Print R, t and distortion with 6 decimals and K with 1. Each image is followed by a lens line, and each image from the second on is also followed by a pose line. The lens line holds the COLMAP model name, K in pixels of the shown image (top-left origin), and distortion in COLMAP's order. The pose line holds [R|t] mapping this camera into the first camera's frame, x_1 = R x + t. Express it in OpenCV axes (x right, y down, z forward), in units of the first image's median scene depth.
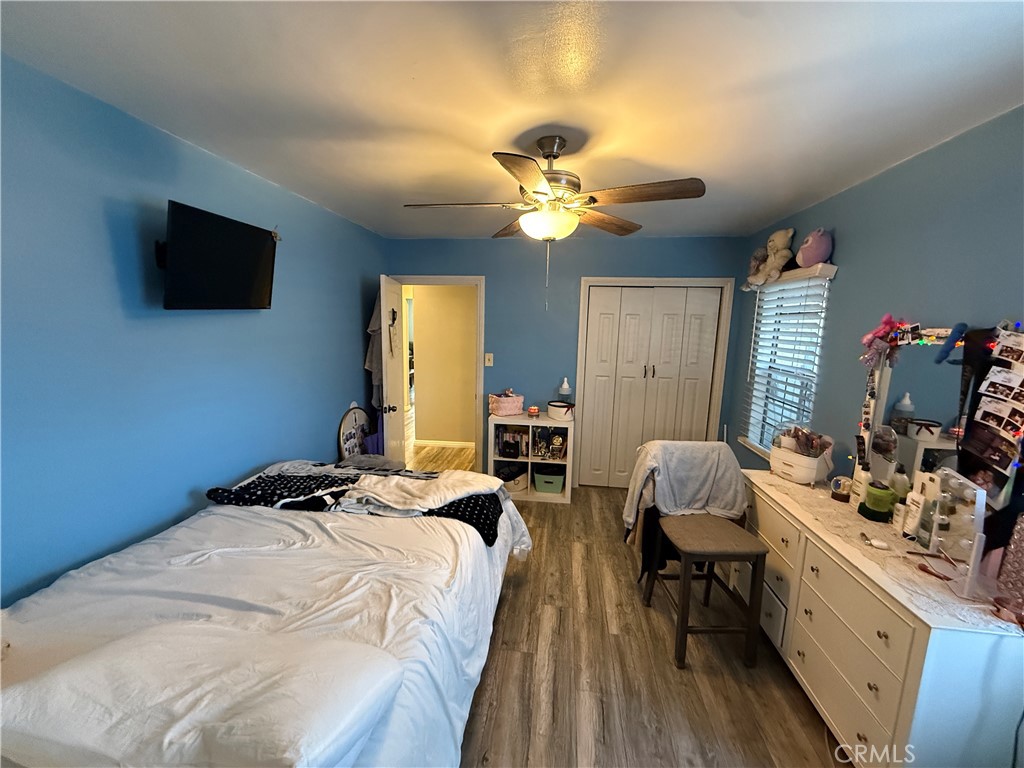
lens RADIAL K [[408.5, 0, 511.2], [0, 408.5, 383.9], [0, 0, 1]] dist [0.000249, 0.000053]
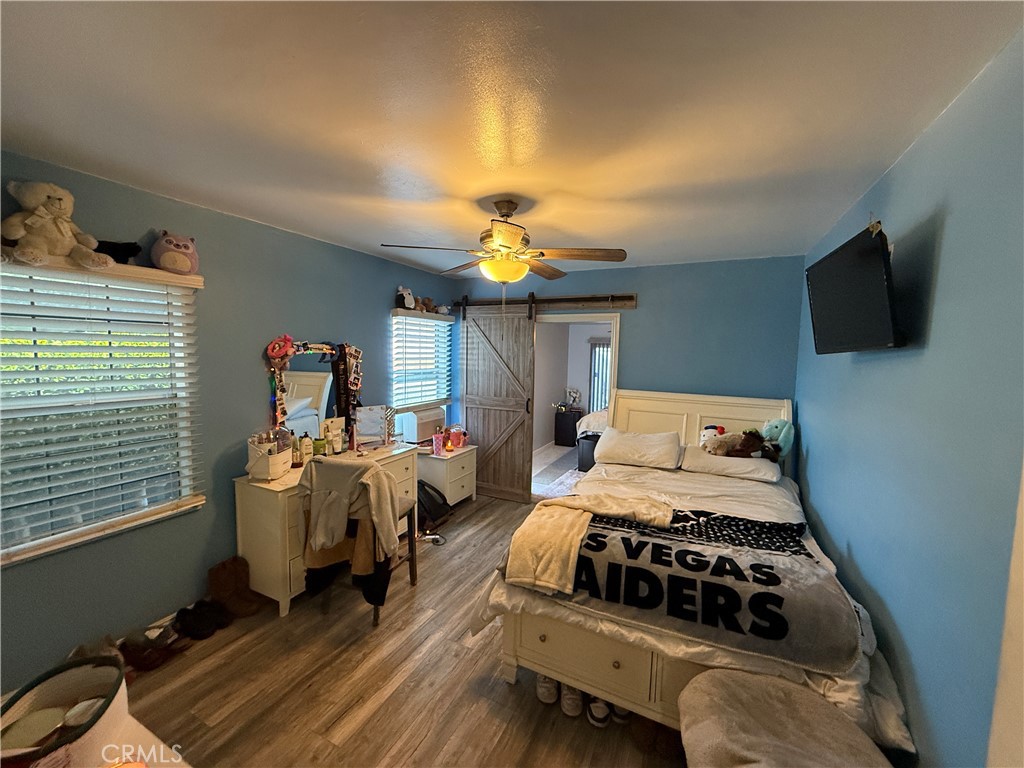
lens RADIAL K [[408.5, 0, 511.2], [0, 408.5, 383.9], [0, 0, 1]] dist [0.000249, 0.000053]
pose [[-0.941965, -0.069654, 0.328404, -0.329679], [0.012702, 0.970143, 0.242200, -0.330576], [-0.335470, 0.232316, -0.912957, 2.028995]]
